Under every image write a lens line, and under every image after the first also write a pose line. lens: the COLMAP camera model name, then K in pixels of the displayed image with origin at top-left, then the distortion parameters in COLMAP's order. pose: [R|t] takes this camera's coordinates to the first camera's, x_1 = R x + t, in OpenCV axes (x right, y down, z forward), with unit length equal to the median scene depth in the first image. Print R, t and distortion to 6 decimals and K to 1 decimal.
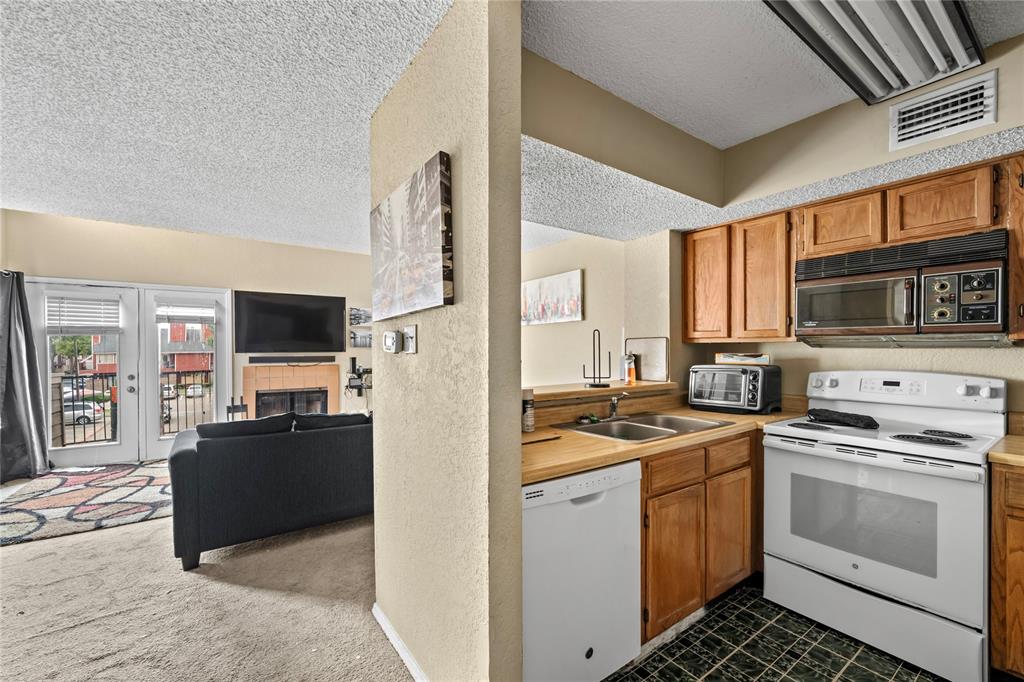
lens RADIAL K [[417.9, 0, 514.9], [0, 417.9, 349.4], [0, 0, 1]] dist [-0.009546, -0.000180]
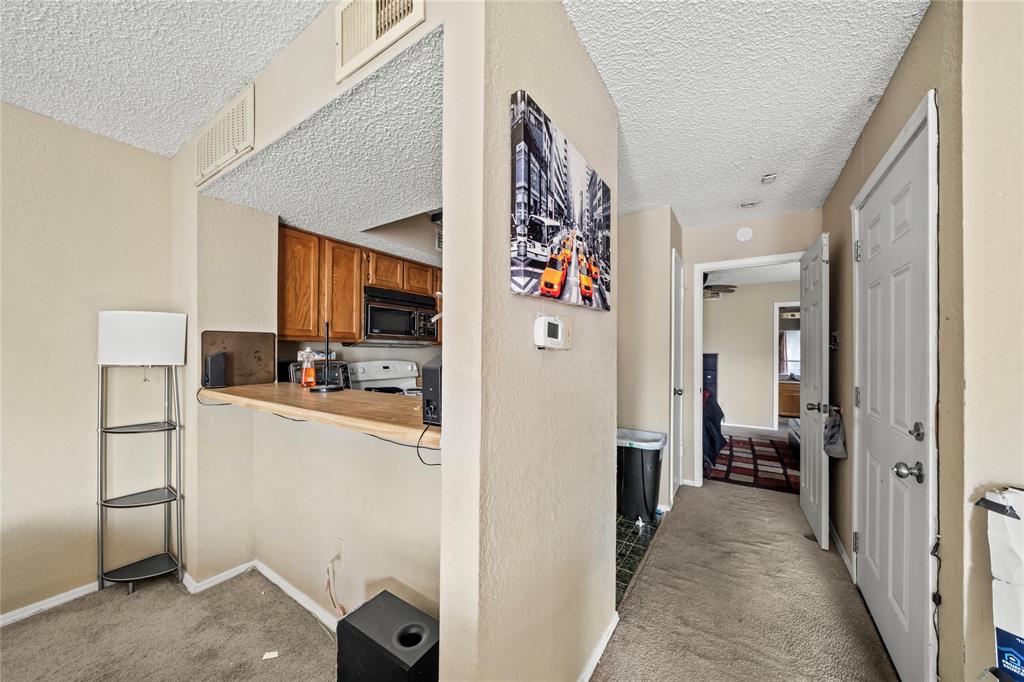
lens RADIAL K [[359.5, 0, 500.7], [0, 359.5, 349.6], [0, 0, 1]] dist [-0.000522, -0.000069]
pose [[-0.333020, 0.002631, 0.942916, -0.349984], [-0.000365, 0.999996, -0.002920, 0.005216], [-0.942920, -0.001316, -0.333017, 0.533435]]
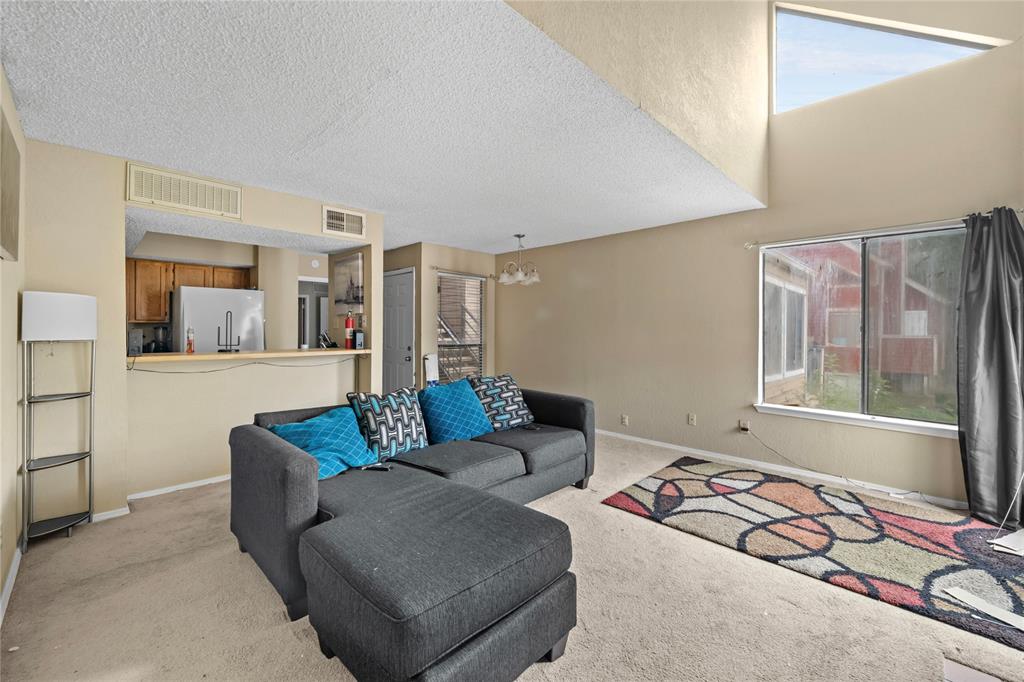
lens RADIAL K [[413.0, 0, 508.8], [0, 413.0, 334.9], [0, 0, 1]] dist [0.000735, -0.000056]
pose [[-0.989605, -0.000143, -0.143815, -0.314119], [-0.001667, 0.999944, 0.010475, 0.010671], [0.143806, 0.010606, -0.989549, 1.488263]]
